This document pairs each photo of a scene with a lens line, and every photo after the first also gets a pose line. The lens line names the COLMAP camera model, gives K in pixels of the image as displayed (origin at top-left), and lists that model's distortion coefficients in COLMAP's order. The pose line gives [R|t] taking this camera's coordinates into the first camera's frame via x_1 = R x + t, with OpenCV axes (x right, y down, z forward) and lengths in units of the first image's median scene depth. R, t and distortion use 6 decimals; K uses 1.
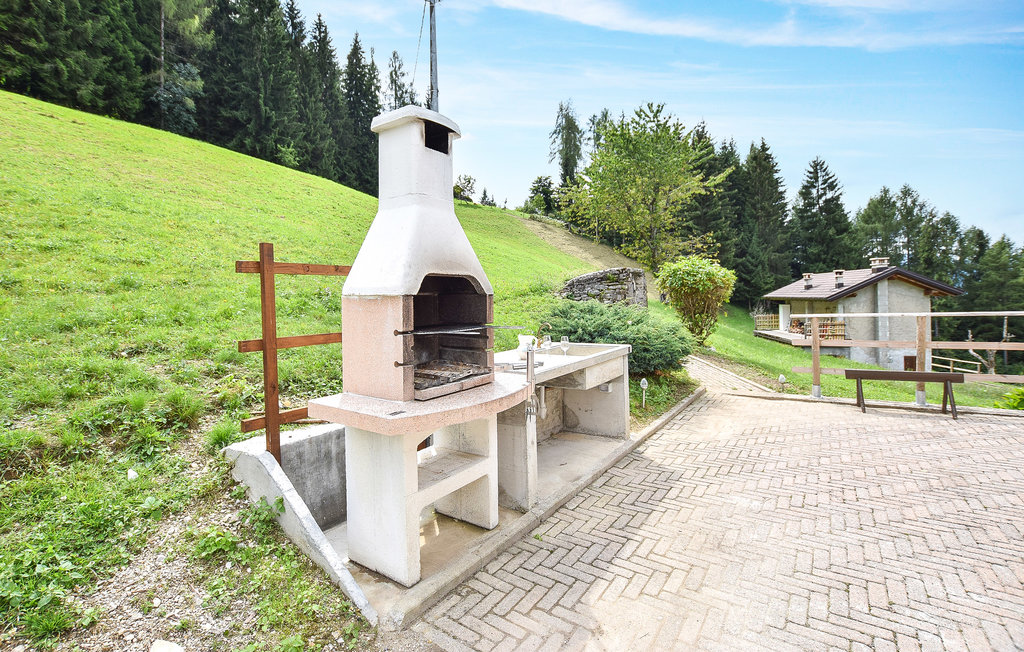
lens RADIAL K [[466.3, 0, 507.4], [0, 466.3, 302.3], [0, 0, 1]] dist [-0.030894, 0.006220]
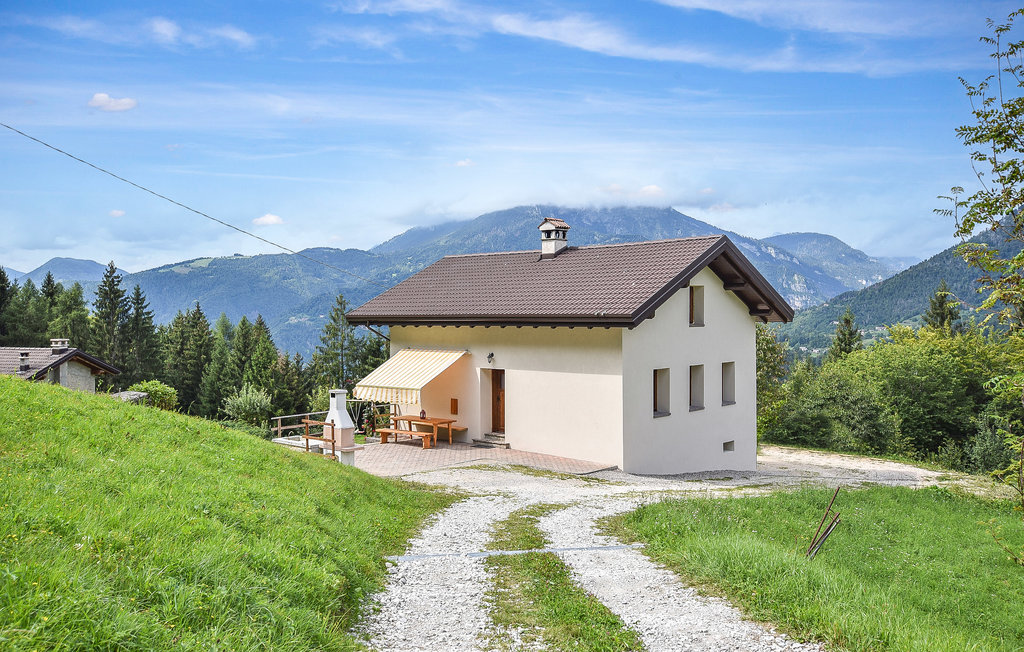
lens RADIAL K [[841.1, 0, 512.0], [0, 841.1, 326.0], [0, 0, 1]] dist [0.029921, -0.001107]
pose [[0.118329, 0.012019, 0.992902, -0.272766], [0.008412, 0.999879, -0.013106, -0.028385], [-0.992939, 0.009903, 0.118213, -0.057551]]
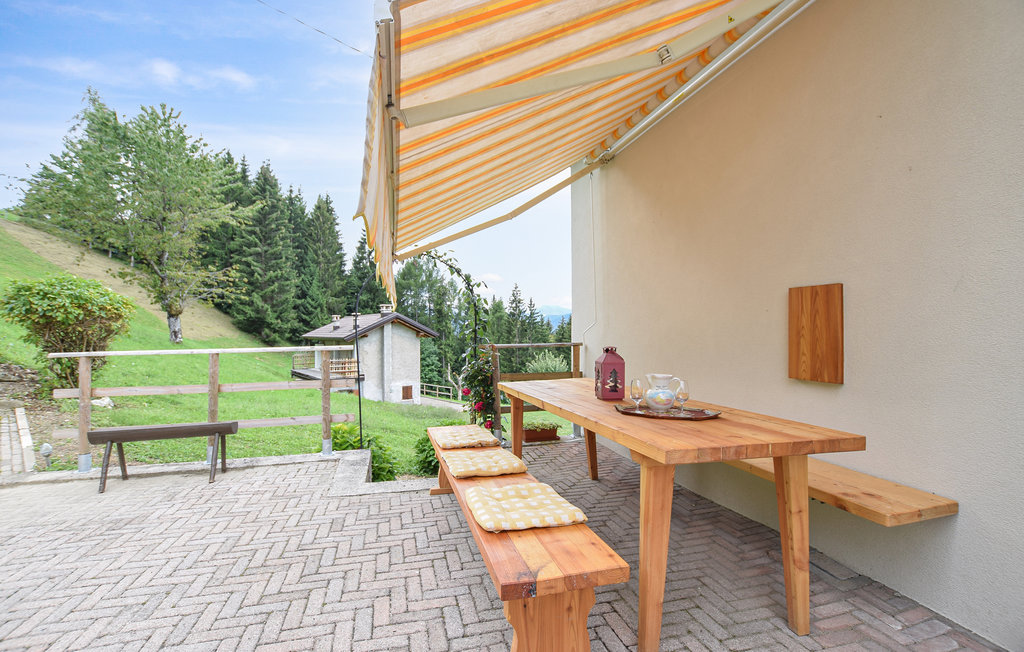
lens RADIAL K [[452.3, 0, 512.0], [0, 452.3, 326.0], [0, 0, 1]] dist [-0.027355, 0.000469]
pose [[0.626728, 0.032463, 0.778562, 0.032909], [-0.004054, 0.999254, -0.038402, 0.000564], [-0.779228, 0.020911, 0.626392, 0.004420]]
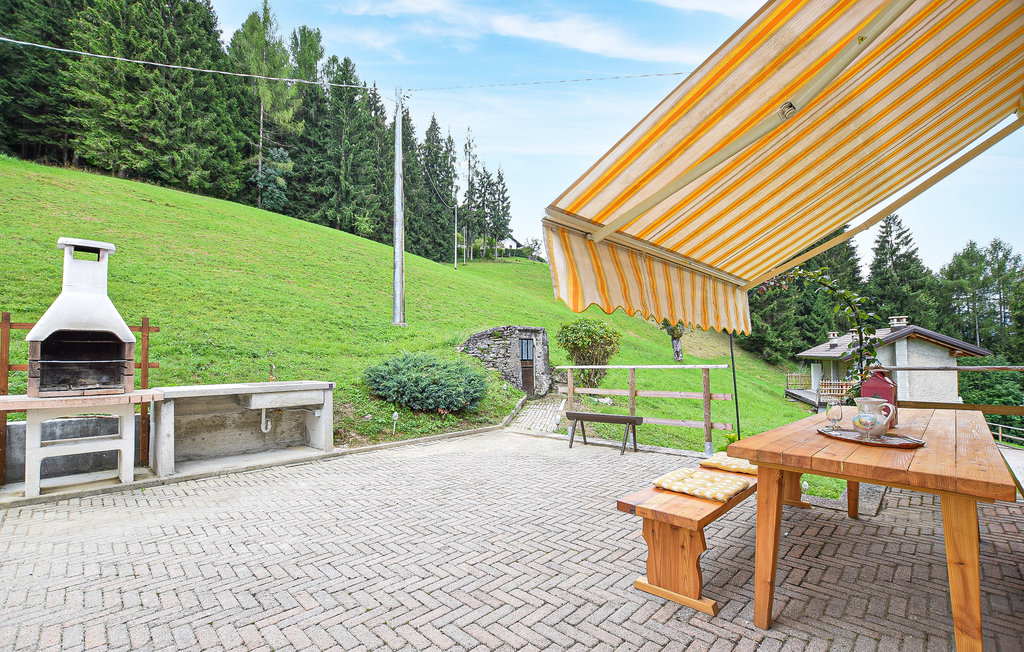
lens RADIAL K [[445.6, 0, 507.0], [0, 445.6, 341.6], [0, 0, 1]] dist [-0.022522, 0.000094]
pose [[0.989204, 0.010968, -0.146132, 0.040137], [-0.016176, 0.999274, -0.034497, 0.000360], [0.145647, 0.036489, 0.988663, -0.009421]]
